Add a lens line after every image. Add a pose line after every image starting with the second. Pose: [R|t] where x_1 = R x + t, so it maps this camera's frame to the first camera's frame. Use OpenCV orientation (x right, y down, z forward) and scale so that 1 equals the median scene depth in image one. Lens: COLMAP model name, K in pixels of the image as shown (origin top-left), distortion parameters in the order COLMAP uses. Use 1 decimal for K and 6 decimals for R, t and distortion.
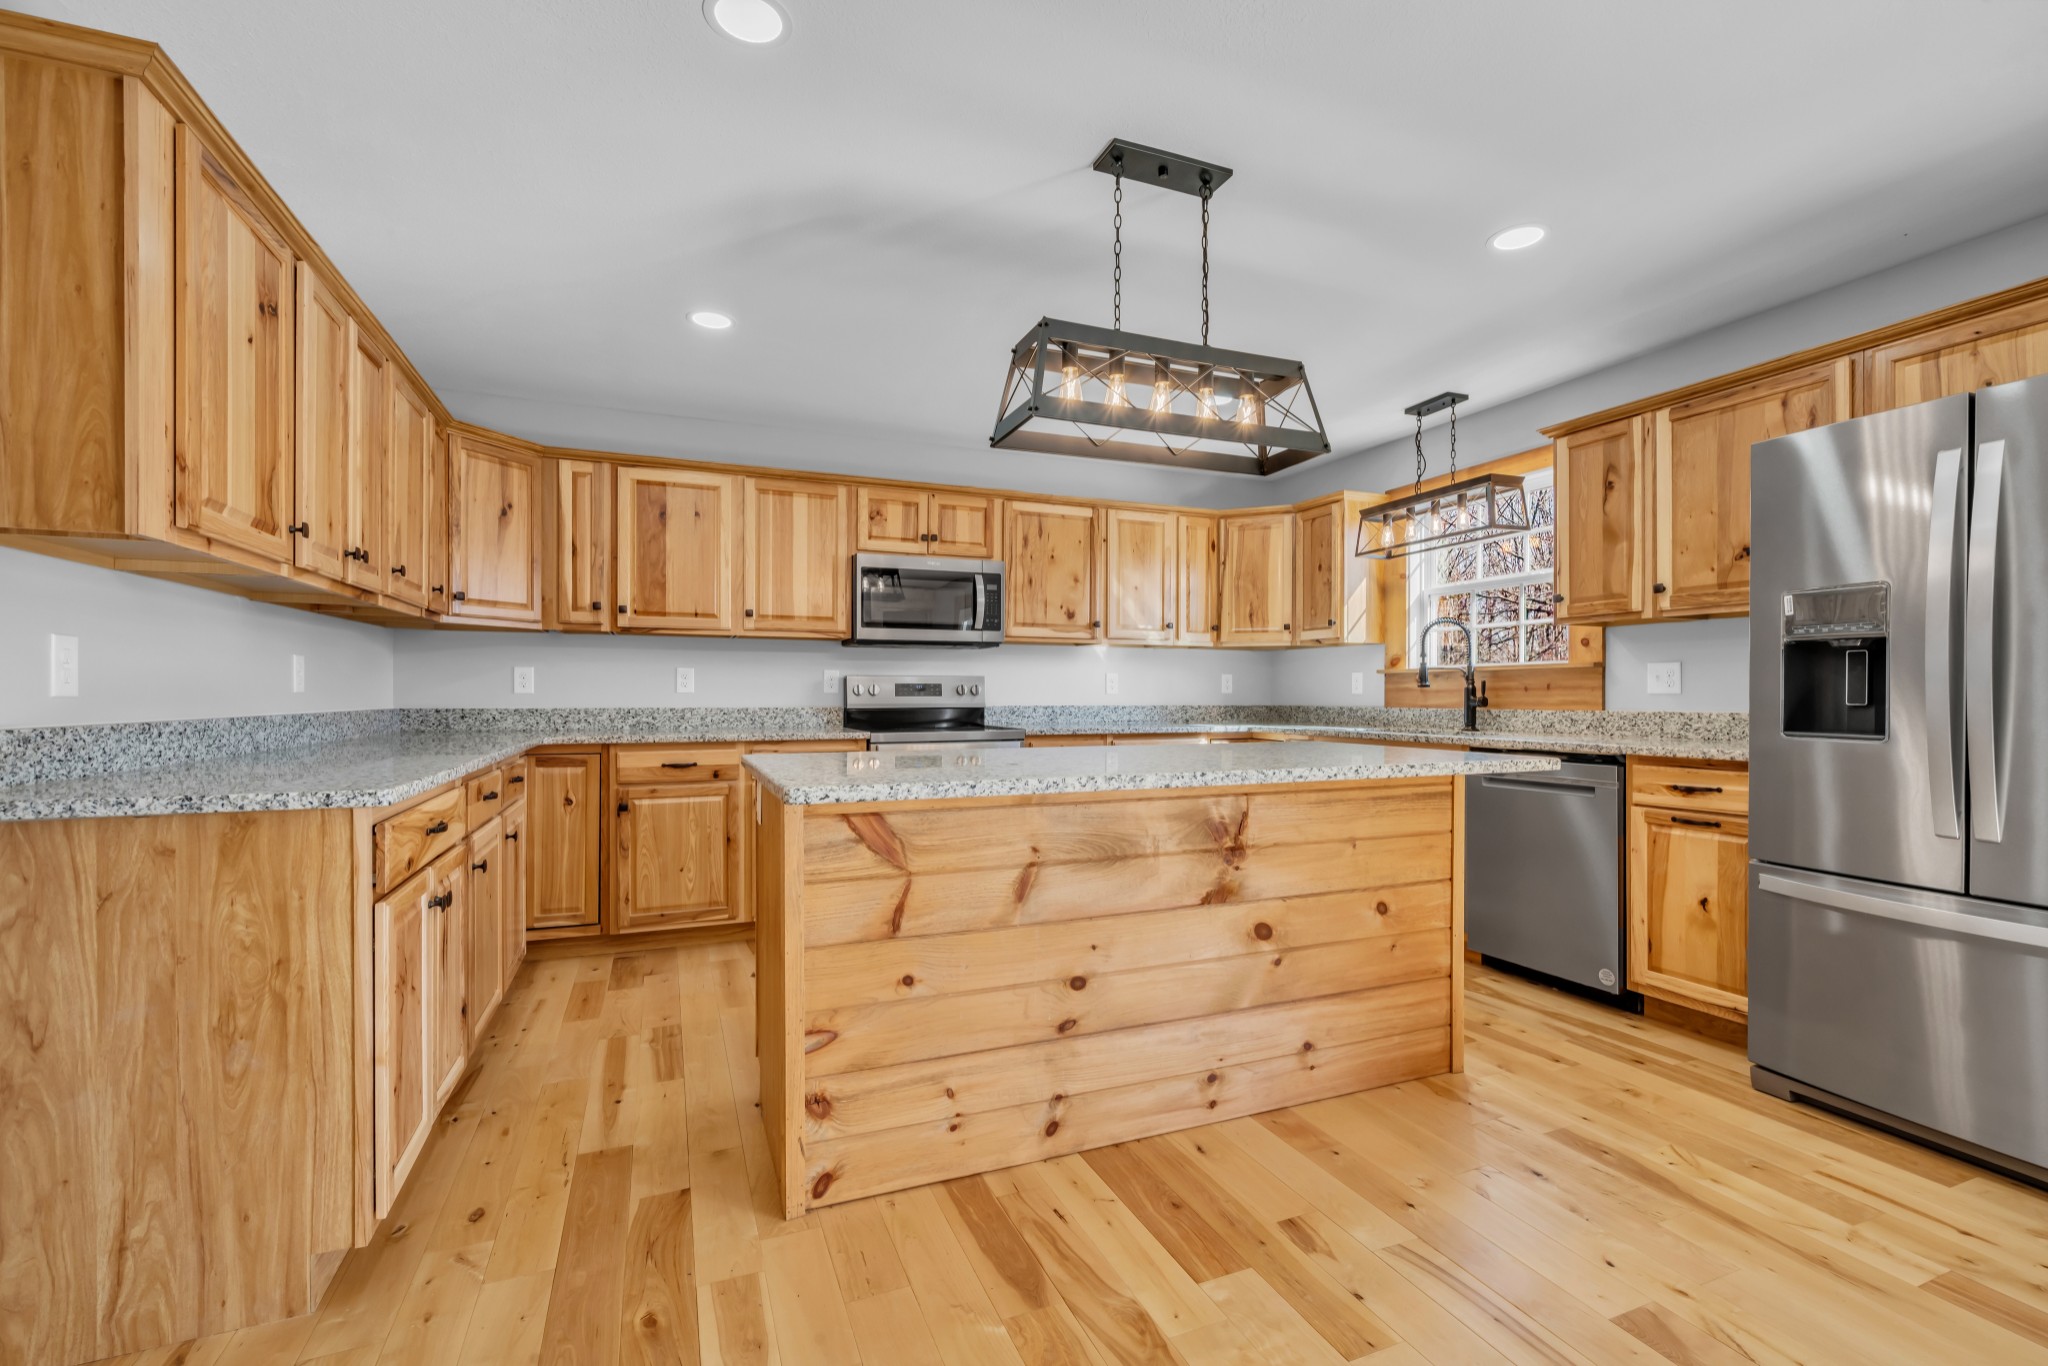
lens RADIAL K [[876.0, 0, 1013.4], [0, 876.0, 698.8], [0, 0, 1]] dist [0.001104, 0.000191]
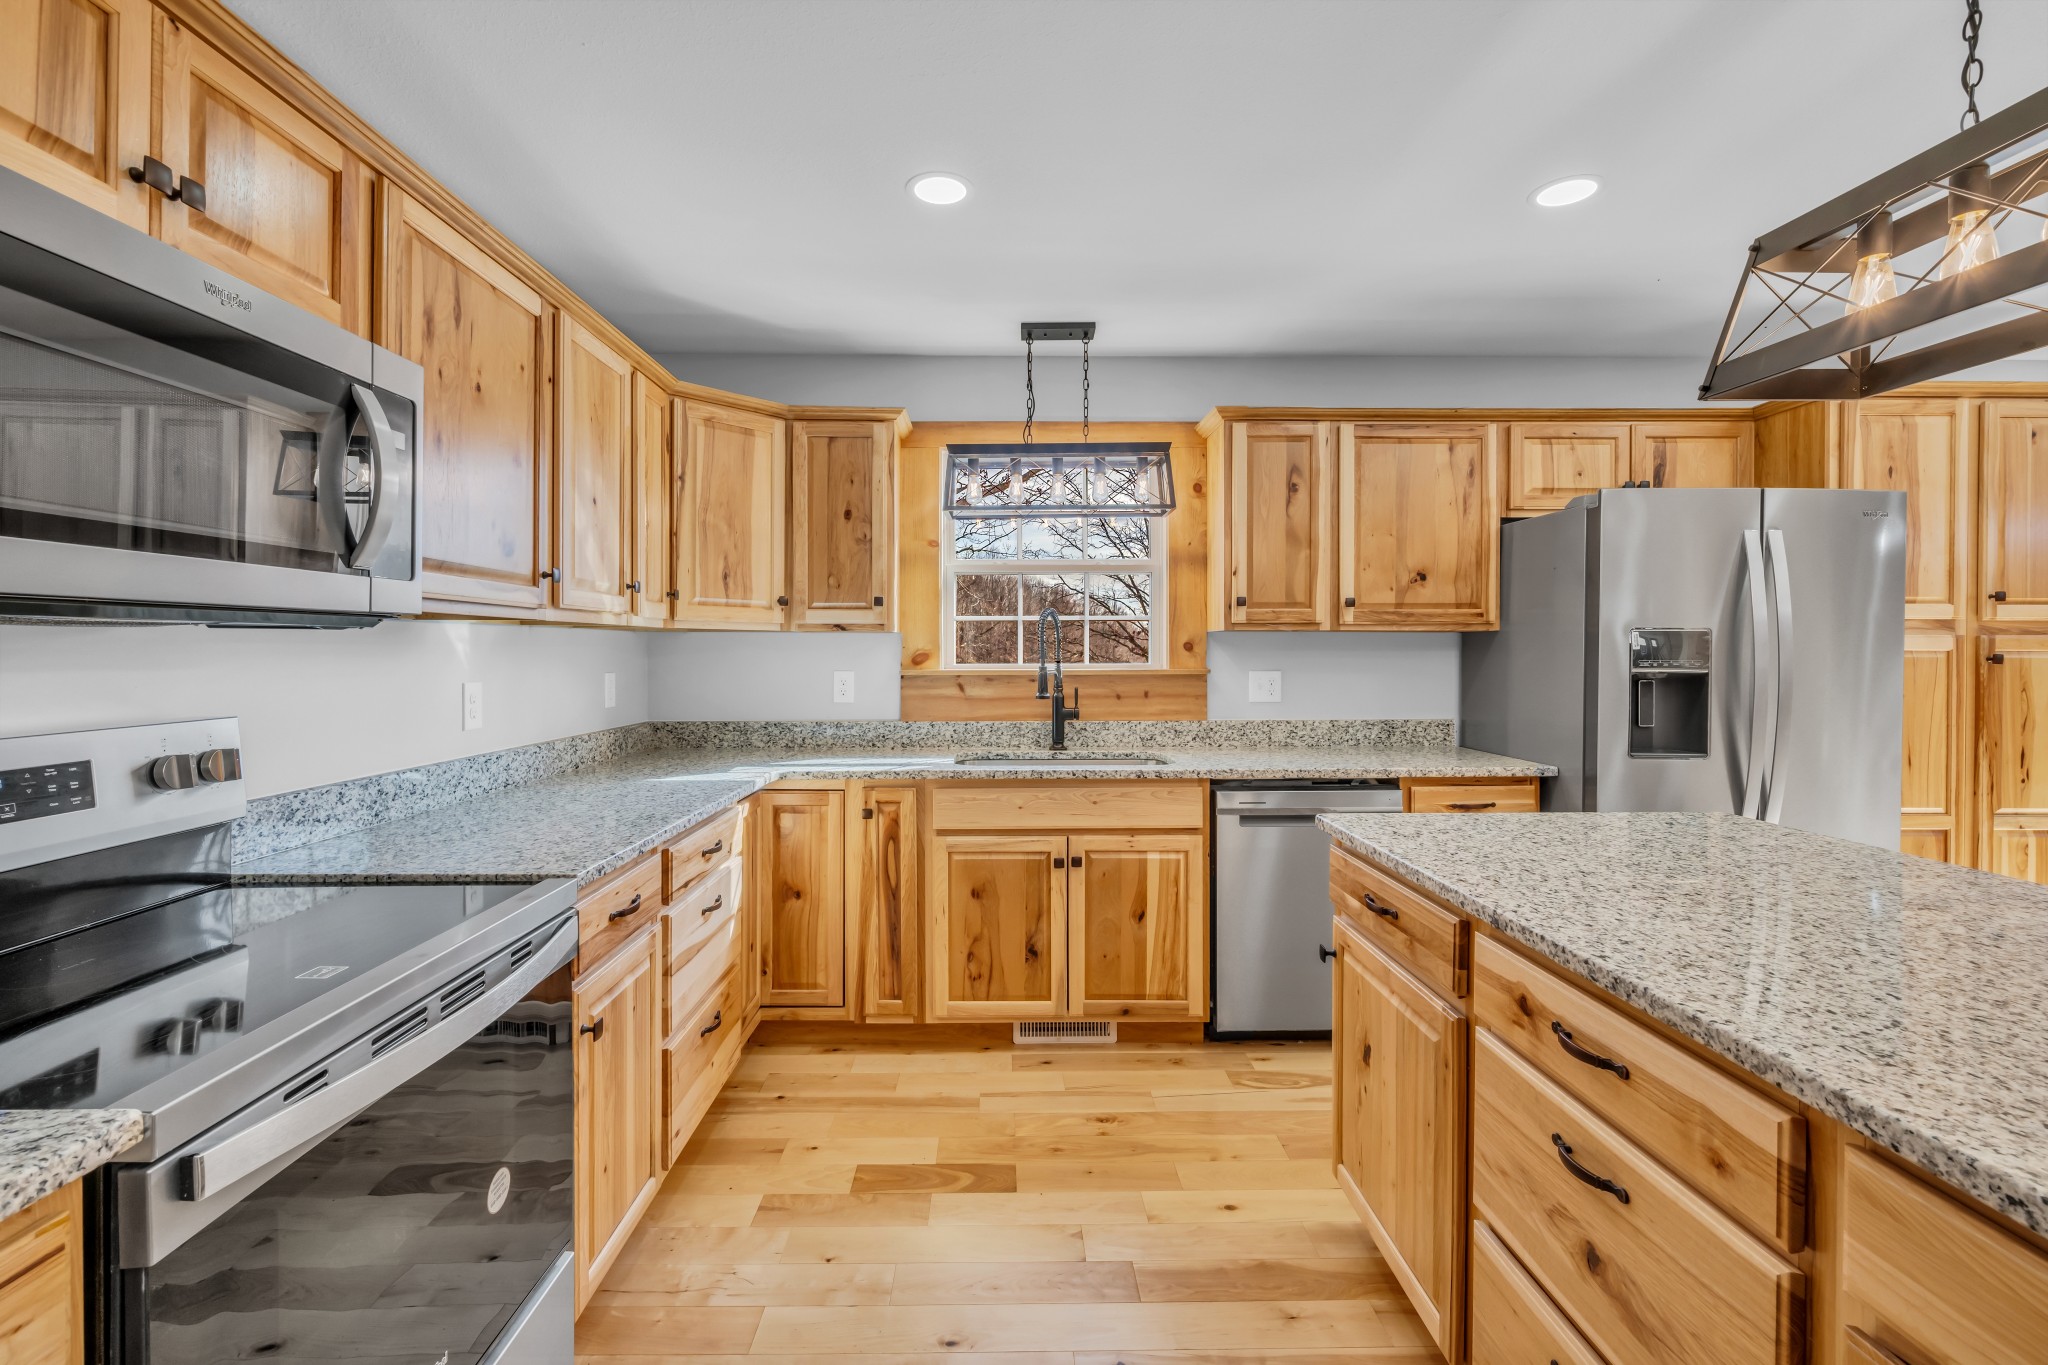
lens RADIAL K [[901.0, 0, 1018.6], [0, 901.0, 661.0], [0, 0, 1]] dist [-0.003884, -0.000674]
pose [[0.357393, -0.012652, 0.933869, -0.404484], [0.006635, 0.999917, 0.011008, -0.082918], [-0.933931, 0.002262, 0.357447, 1.121738]]
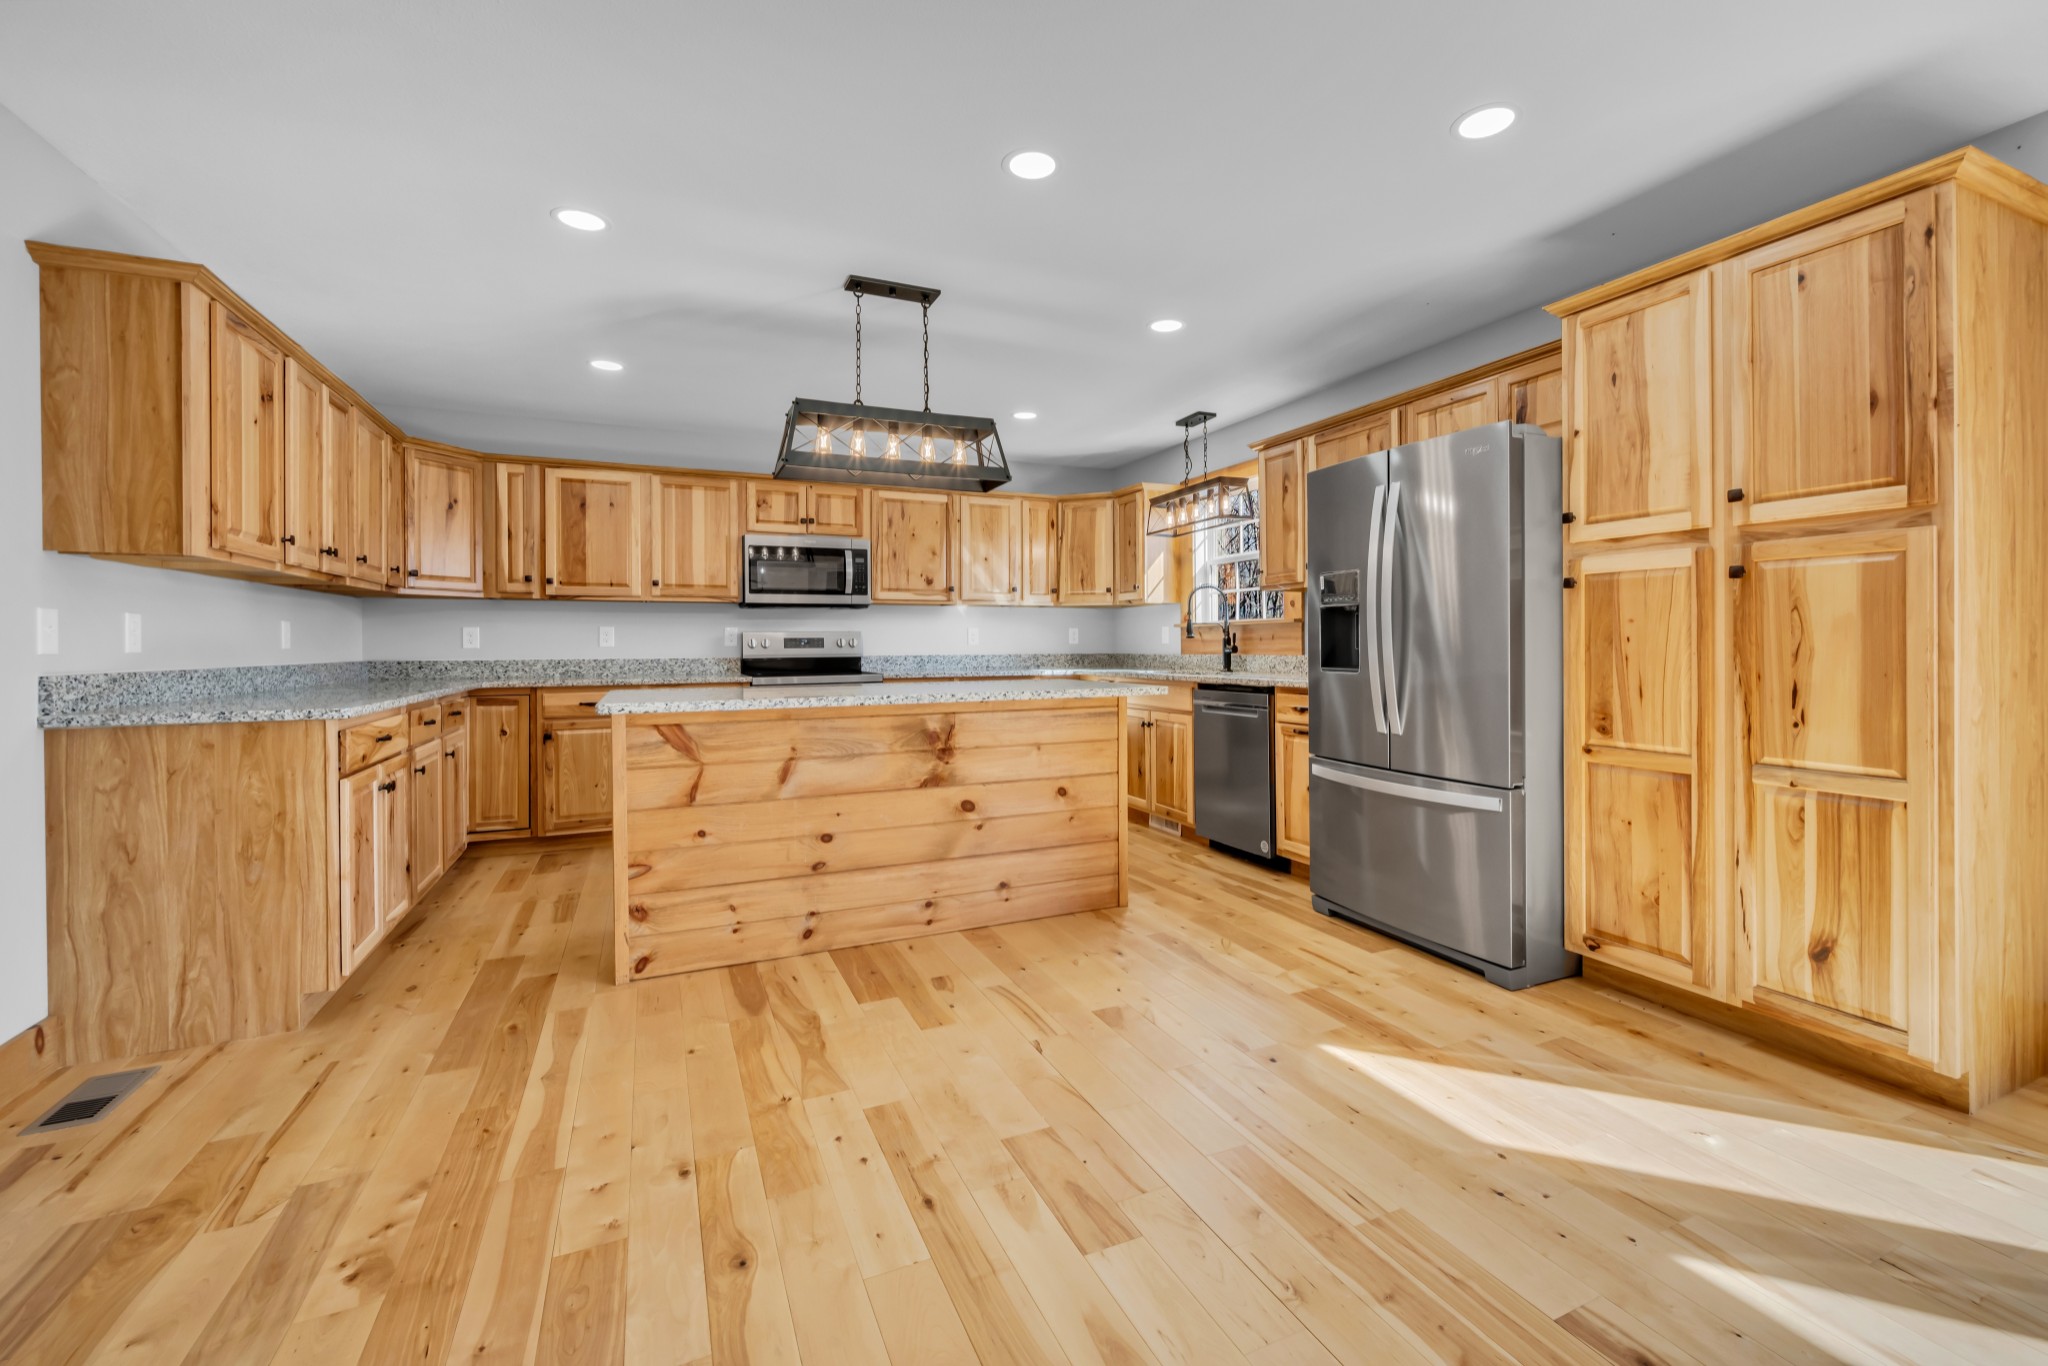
lens RADIAL K [[830.3, 0, 1018.9], [0, 830.3, 647.9], [0, 0, 1]] dist [0.001980, -0.001497]
pose [[0.998988, -0.007503, 0.044337, 0.246495], [0.007586, 0.999970, -0.001715, 0.001826], [-0.044322, 0.002050, 0.999015, -0.317006]]
